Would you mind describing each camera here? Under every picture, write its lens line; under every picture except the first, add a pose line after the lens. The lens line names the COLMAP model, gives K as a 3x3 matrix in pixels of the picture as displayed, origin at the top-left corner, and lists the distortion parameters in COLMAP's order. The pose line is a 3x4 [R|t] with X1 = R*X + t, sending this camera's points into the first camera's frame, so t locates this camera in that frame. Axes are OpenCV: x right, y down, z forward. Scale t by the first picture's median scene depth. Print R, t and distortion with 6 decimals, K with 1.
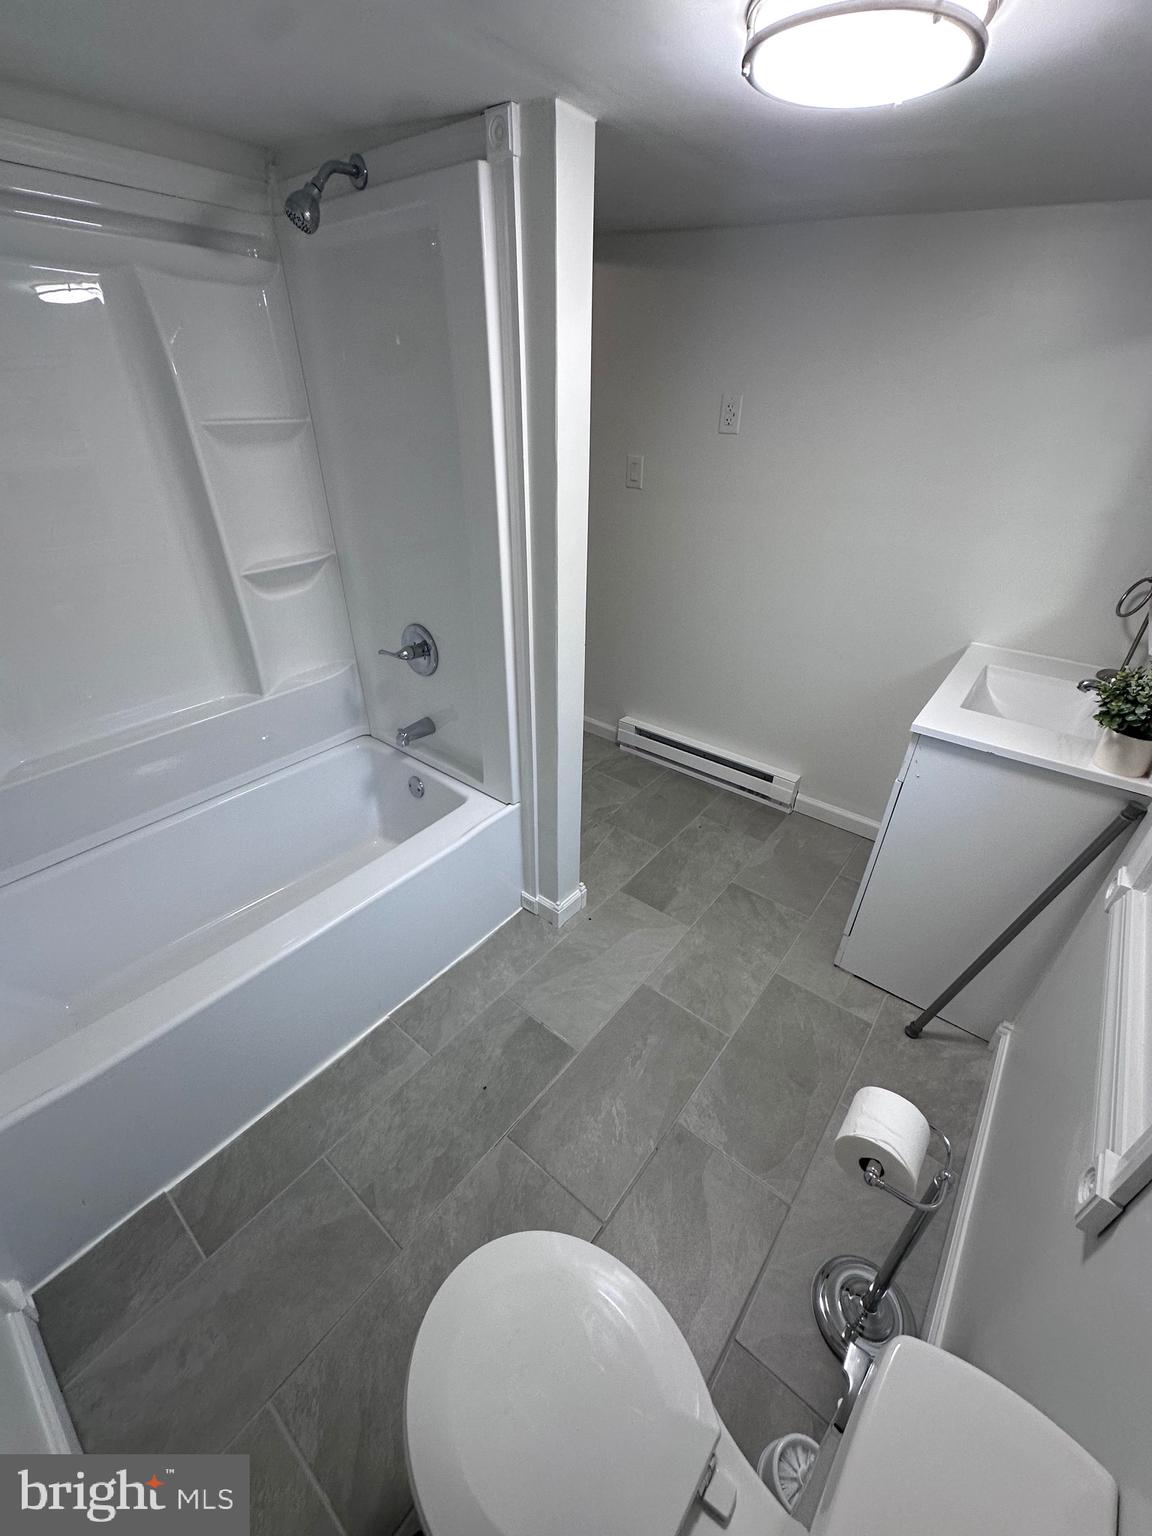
lens RADIAL K [[613.9, 0, 571.6], [0, 613.9, 767.1], [0, 0, 1]] dist [-0.006115, 0.000870]
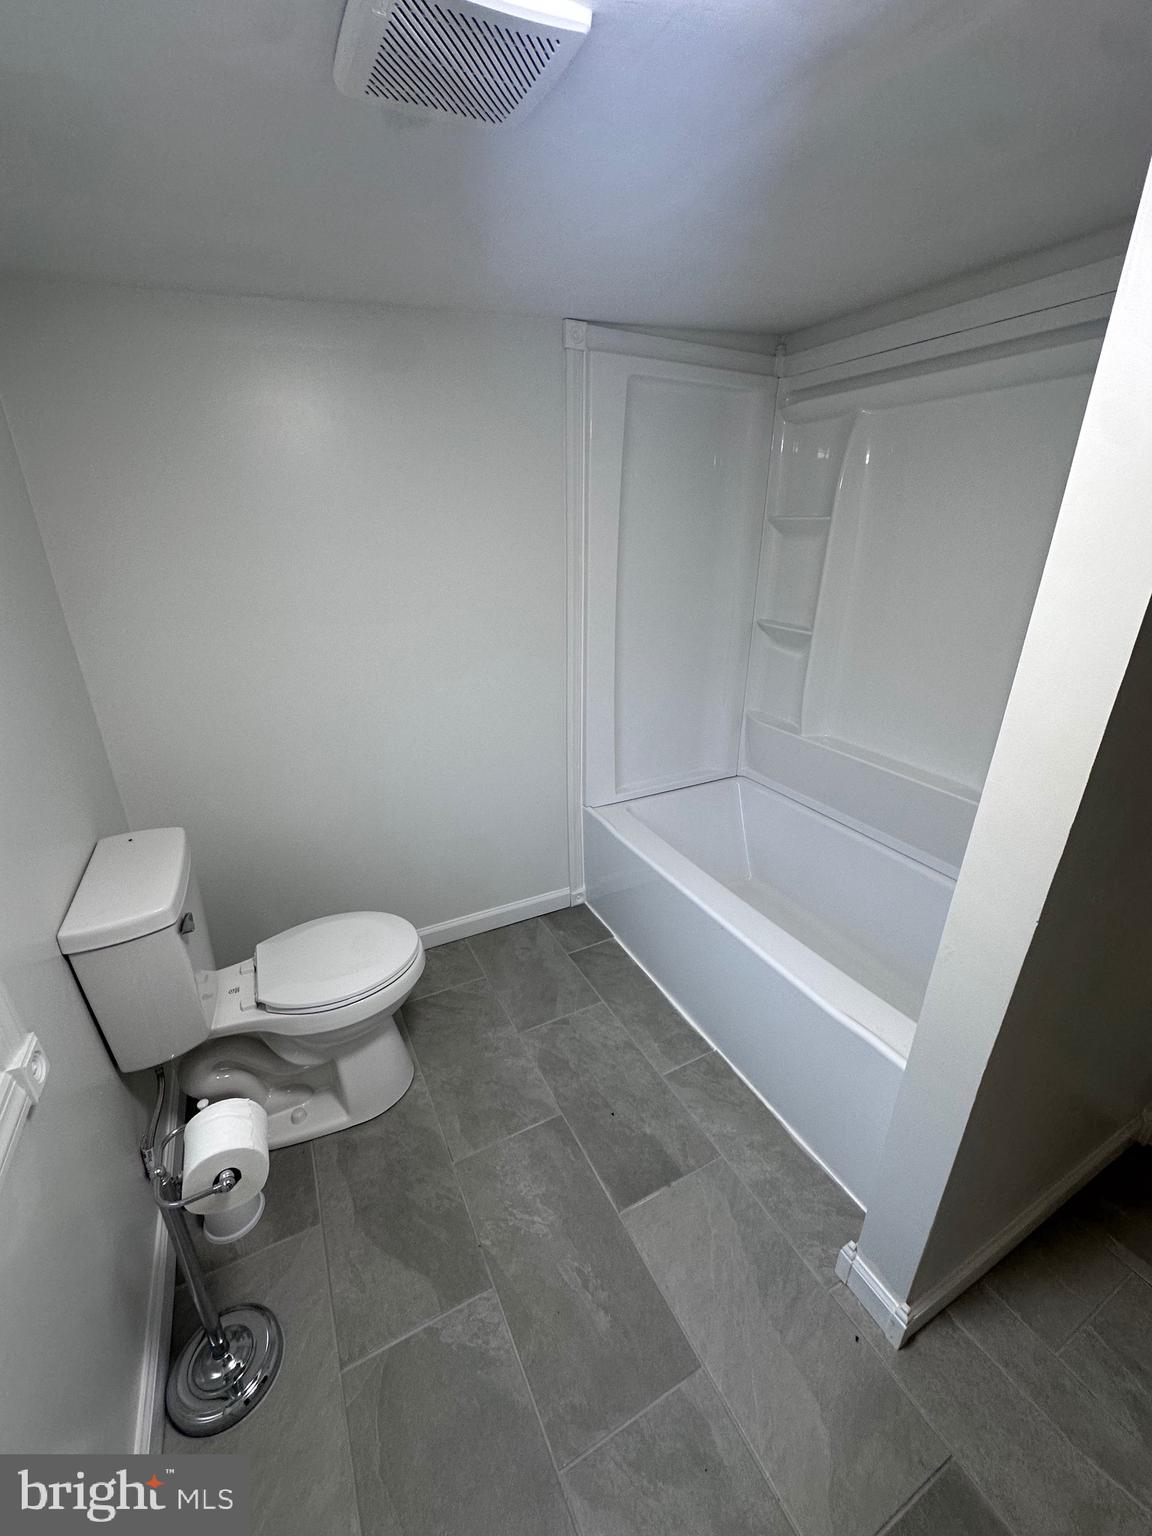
lens RADIAL K [[613.9, 0, 580.6], [0, 613.9, 760.8], [0, 0, 1]] dist [-0.006115, 0.000870]
pose [[-0.388065, 0.320108, -0.864255, 0.575907], [-0.484143, 0.727132, 0.486708, -0.371205], [0.784227, 0.607297, -0.127197, 0.726830]]
